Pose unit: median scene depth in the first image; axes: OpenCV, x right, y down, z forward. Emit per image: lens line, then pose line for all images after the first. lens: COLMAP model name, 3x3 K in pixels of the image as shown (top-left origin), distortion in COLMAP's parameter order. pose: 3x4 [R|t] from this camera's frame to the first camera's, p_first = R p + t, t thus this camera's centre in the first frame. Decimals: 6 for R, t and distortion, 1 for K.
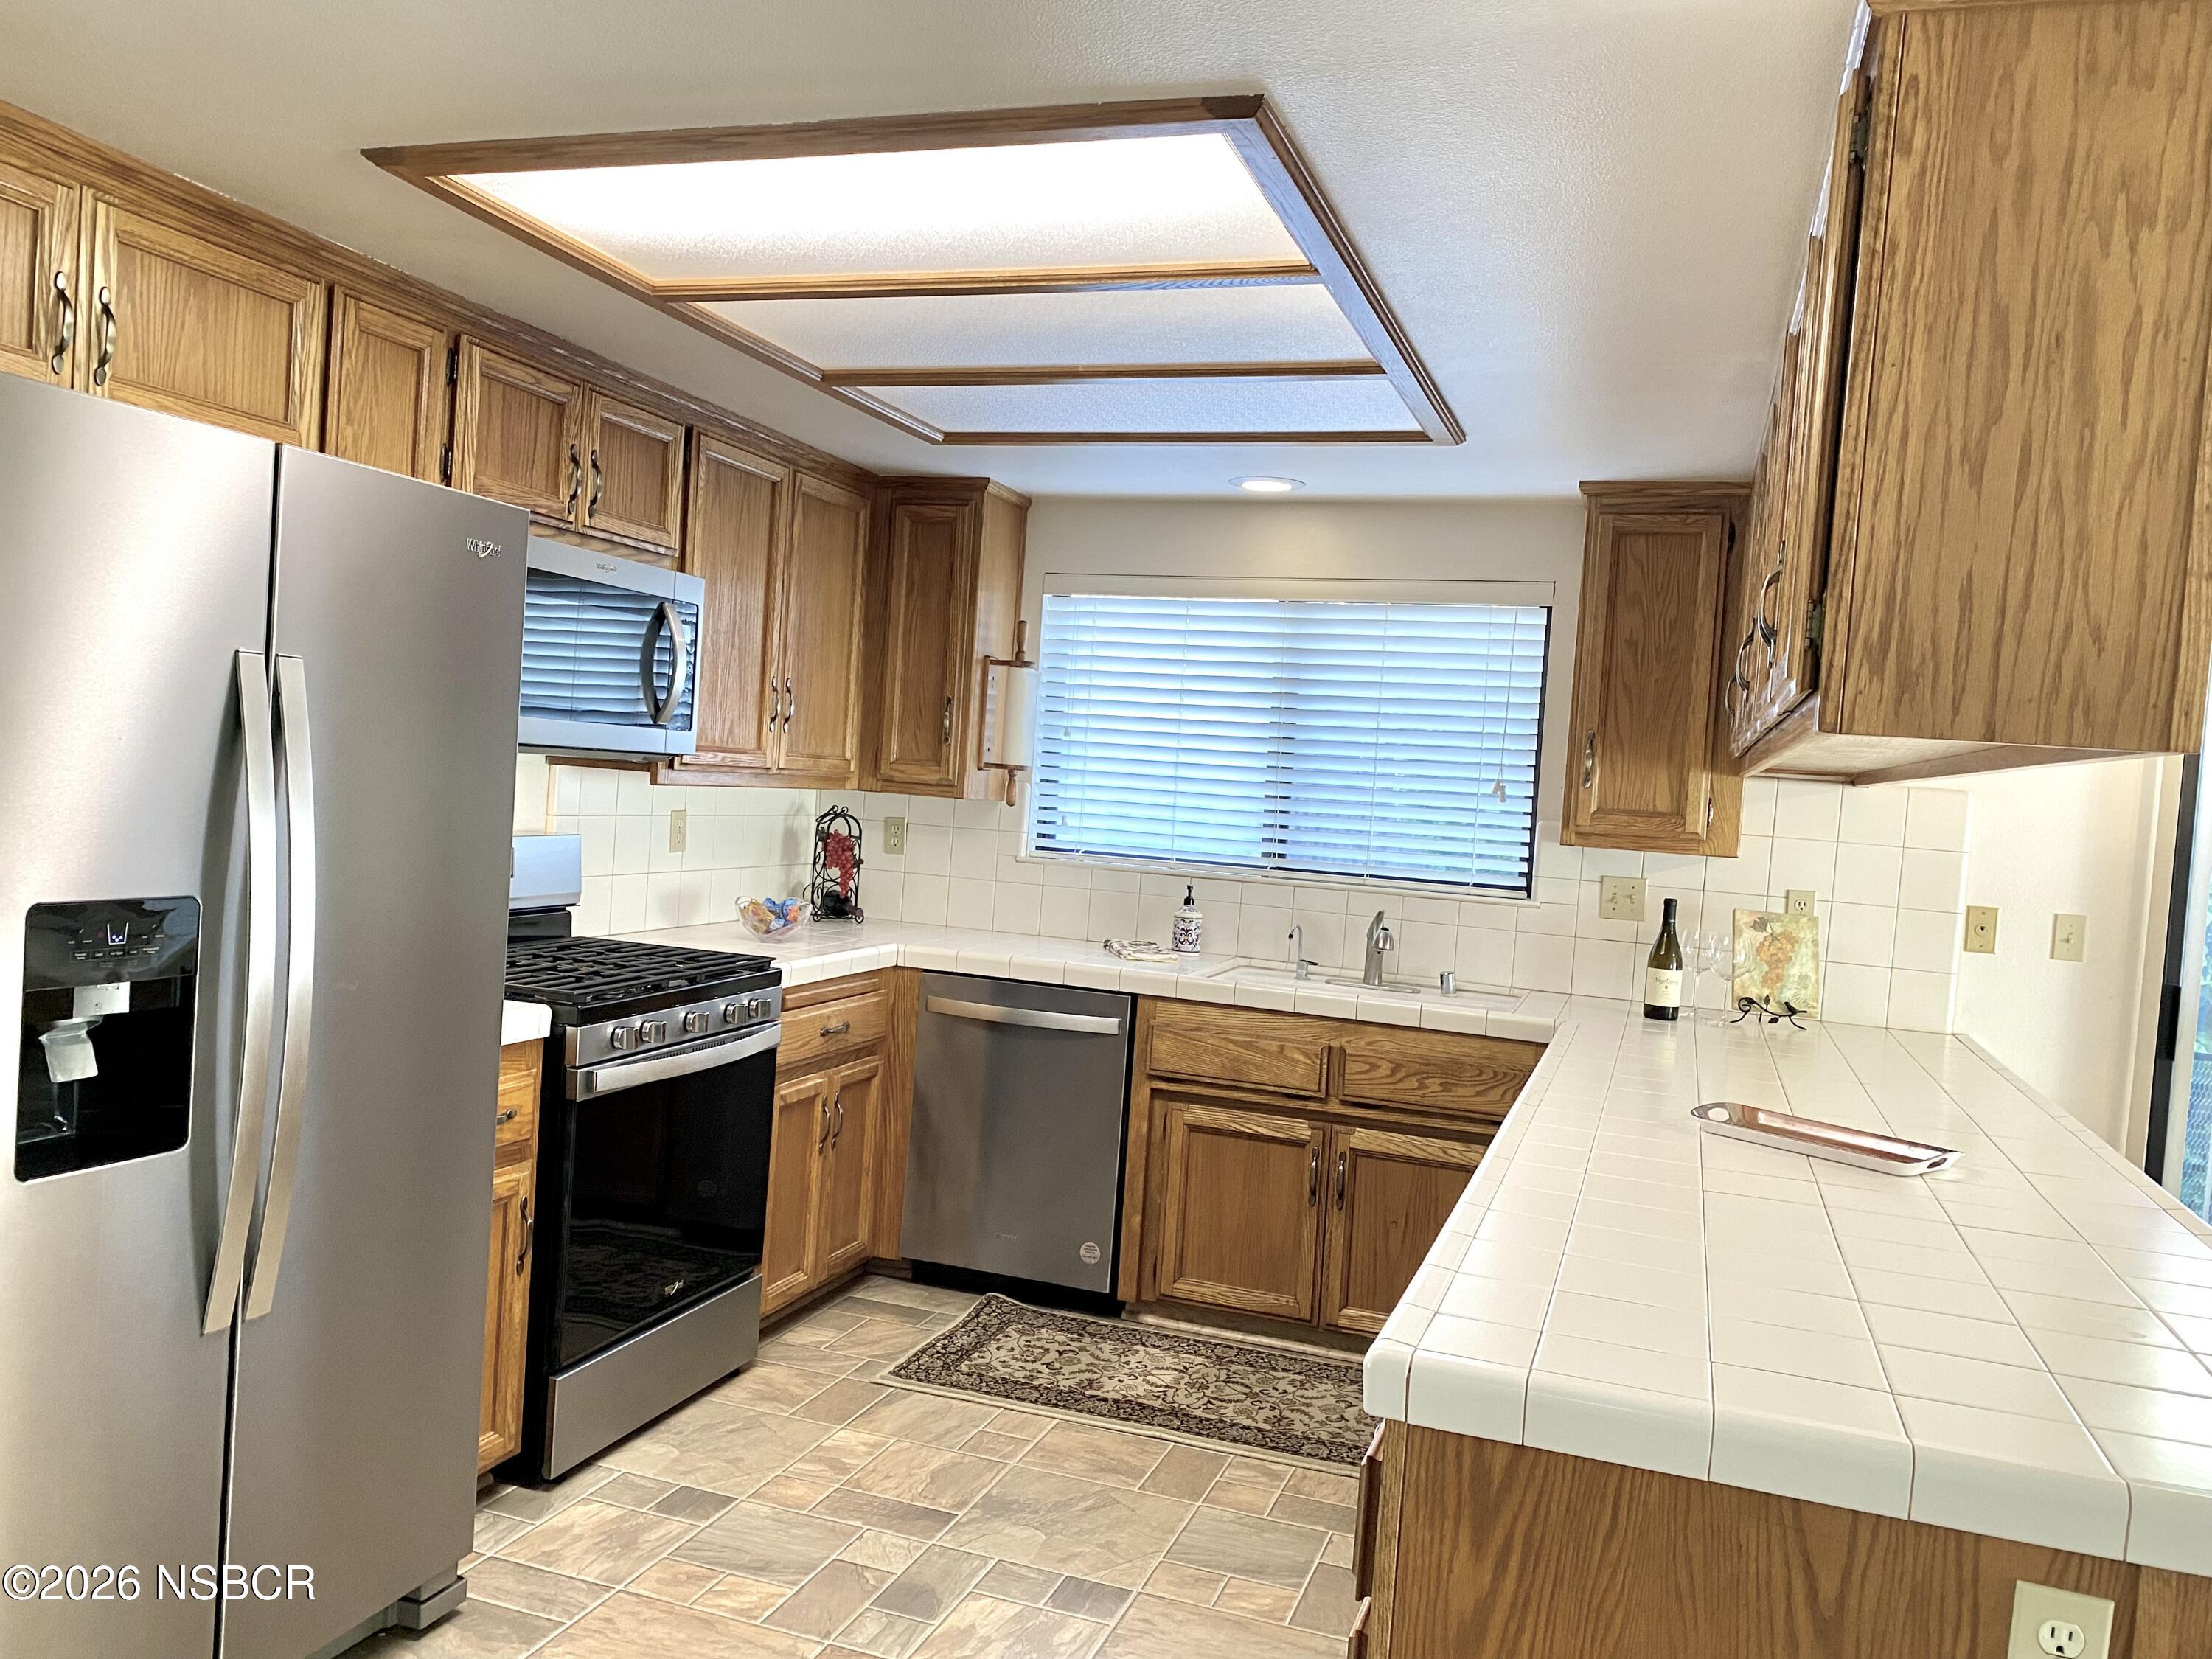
lens RADIAL K [[1678.3, 0, 1106.0], [0, 1678.3, 829.5], [0, 0, 1]] dist [0.065901, -0.077406]
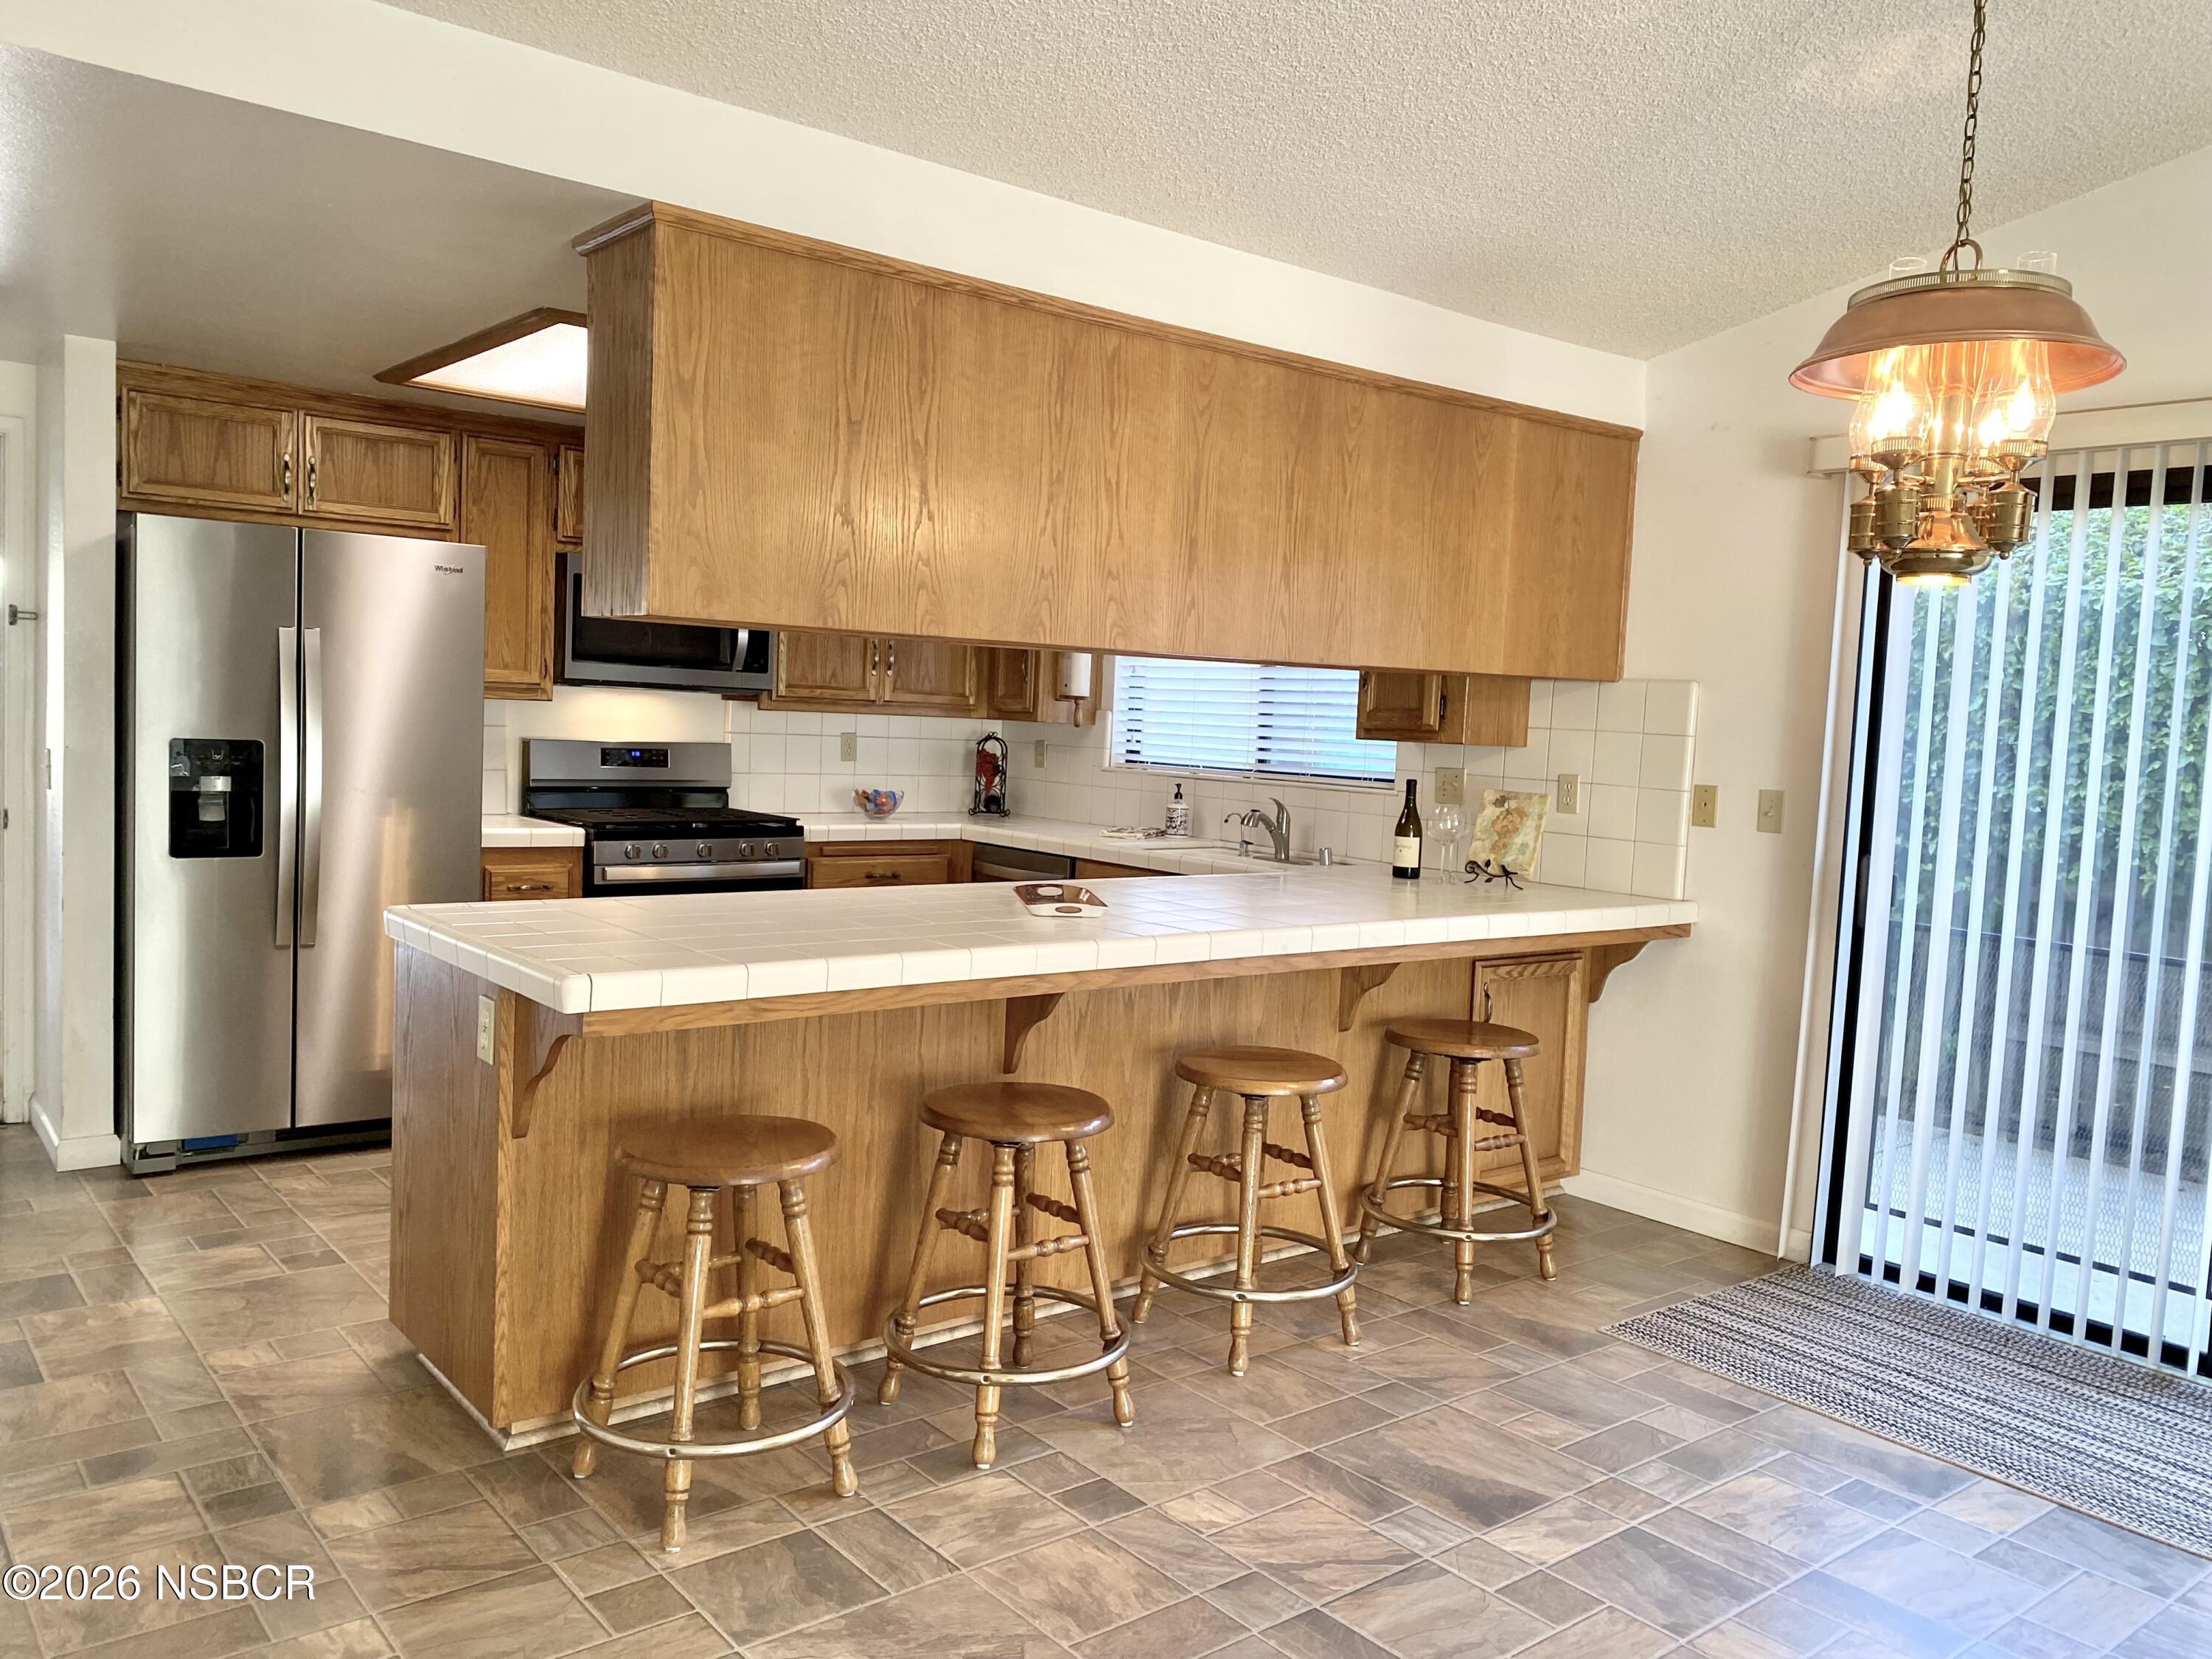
lens RADIAL K [[1730.9, 0, 1107.3], [0, 1730.9, 843.7], [0, 0, 1]] dist [0.057199, -0.077003]
pose [[0.845433, 0.007761, -0.534025, 0.811807], [-0.003328, 0.999952, 0.009264, 0.076456], [0.534071, -0.006054, 0.845418, -0.166869]]
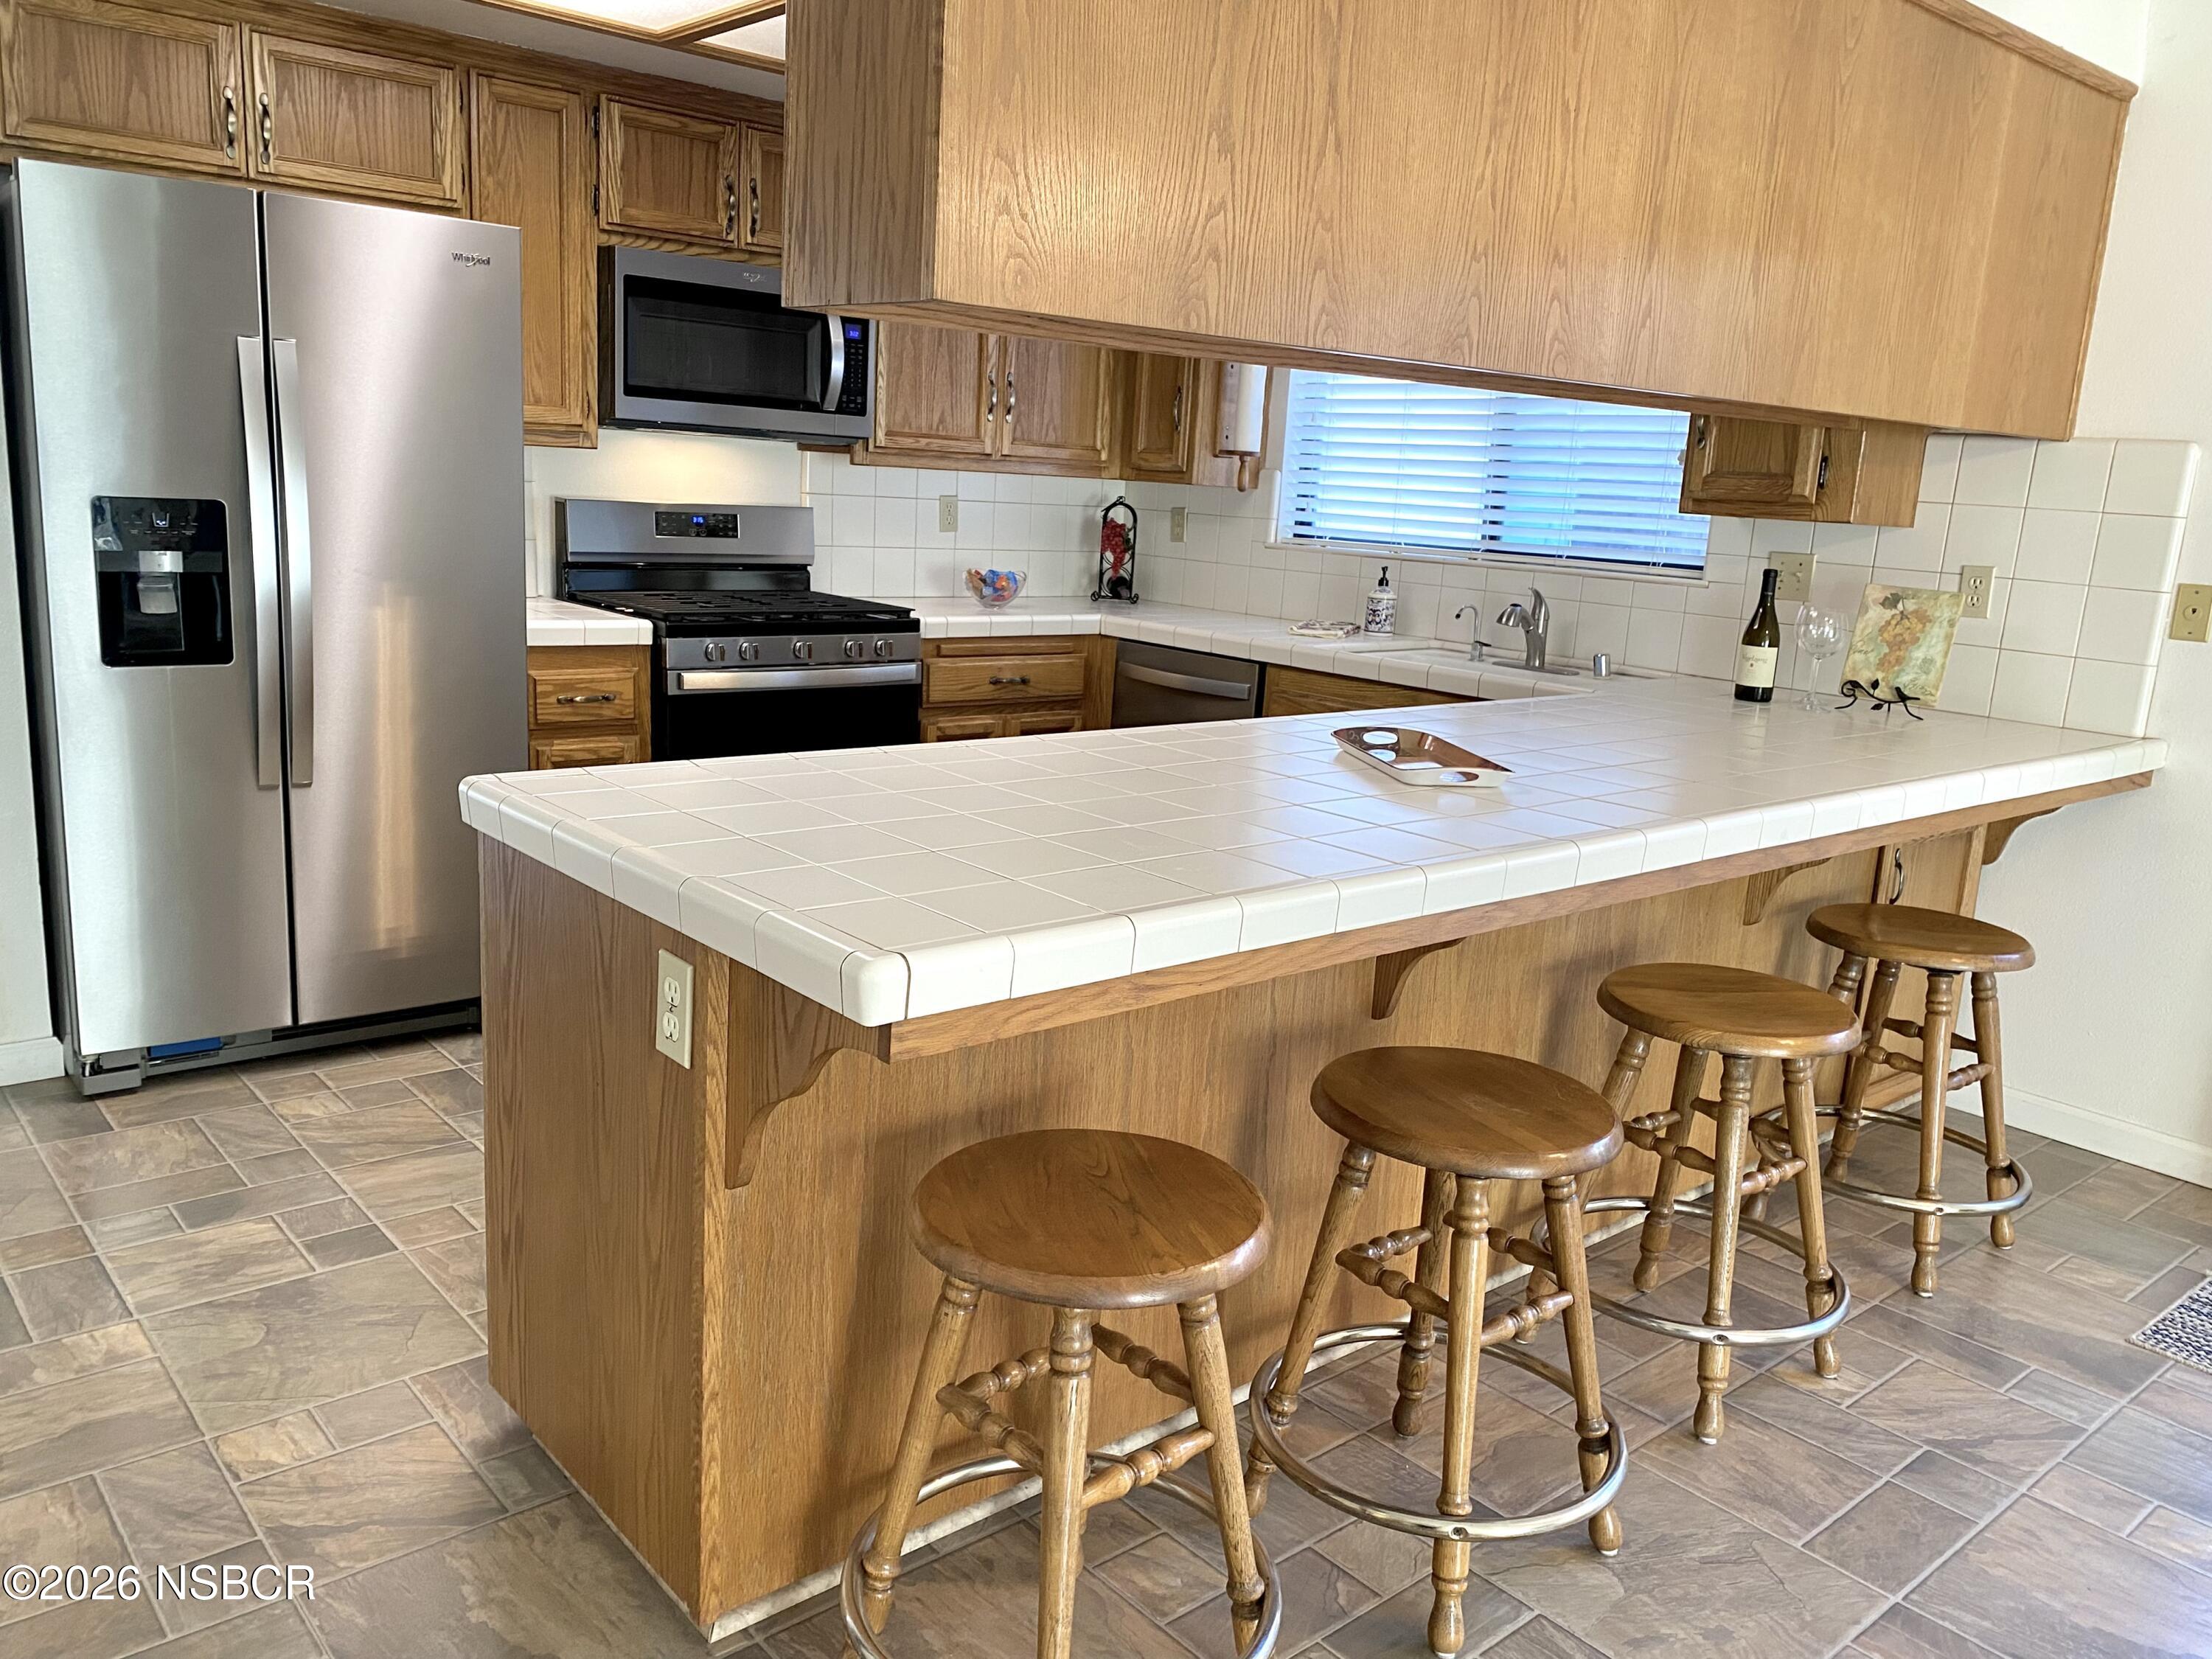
lens RADIAL K [[1716.5, 0, 1109.4], [0, 1716.5, 842.2], [0, 0, 1]] dist [0.017352, -0.012702]
pose [[0.864859, 0.085047, -0.494758, 0.496979], [-0.013419, 0.989110, 0.146567, 0.055184], [0.501835, -0.120121, 0.856582, 0.007127]]
